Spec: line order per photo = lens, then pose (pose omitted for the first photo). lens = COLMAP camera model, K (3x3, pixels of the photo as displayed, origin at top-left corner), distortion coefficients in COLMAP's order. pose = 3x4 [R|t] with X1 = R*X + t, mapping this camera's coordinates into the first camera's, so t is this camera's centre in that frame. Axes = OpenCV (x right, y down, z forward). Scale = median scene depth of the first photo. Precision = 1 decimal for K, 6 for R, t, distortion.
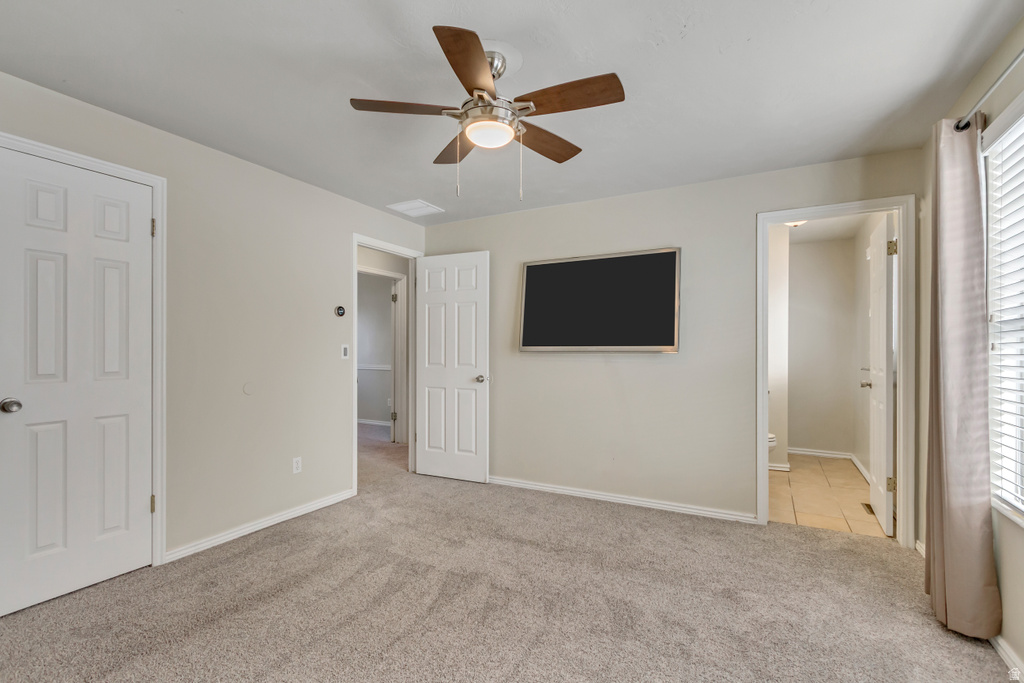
lens RADIAL K [[477.3, 0, 513.8], [0, 477.3, 345.0], [0, 0, 1]] dist [0.002273, -0.000081]
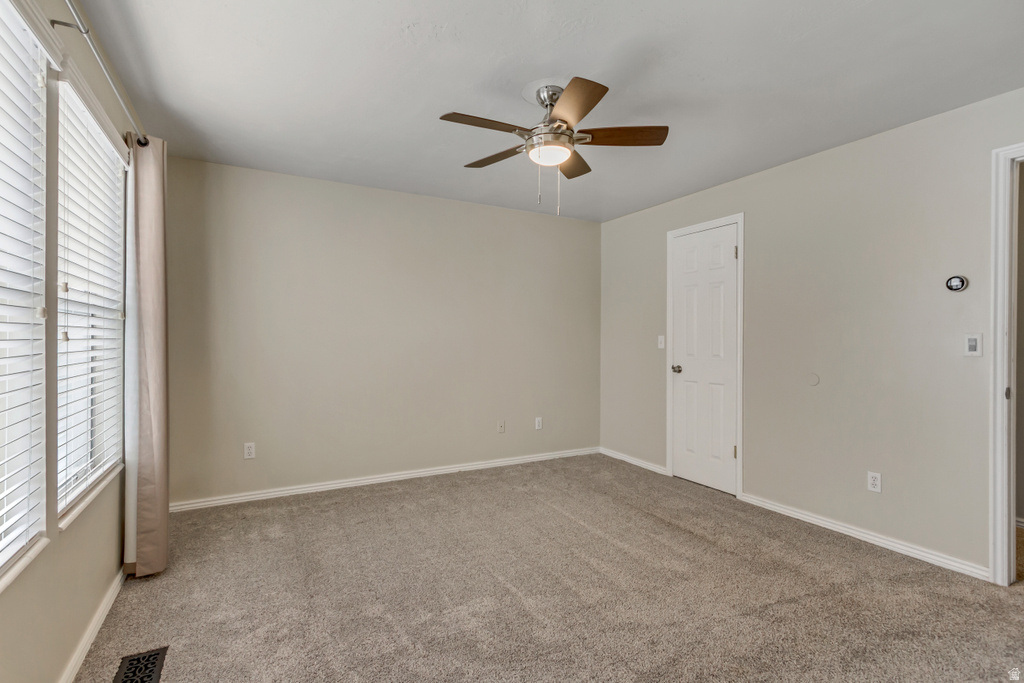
lens RADIAL K [[477.3, 0, 513.8], [0, 477.3, 345.0], [0, 0, 1]] dist [0.002273, -0.000081]
pose [[-0.544255, 0.002443, -0.838917, 0.652771], [0.000067, 0.999996, 0.002869, 0.015456], [0.838920, 0.001505, -0.544252, 1.054392]]
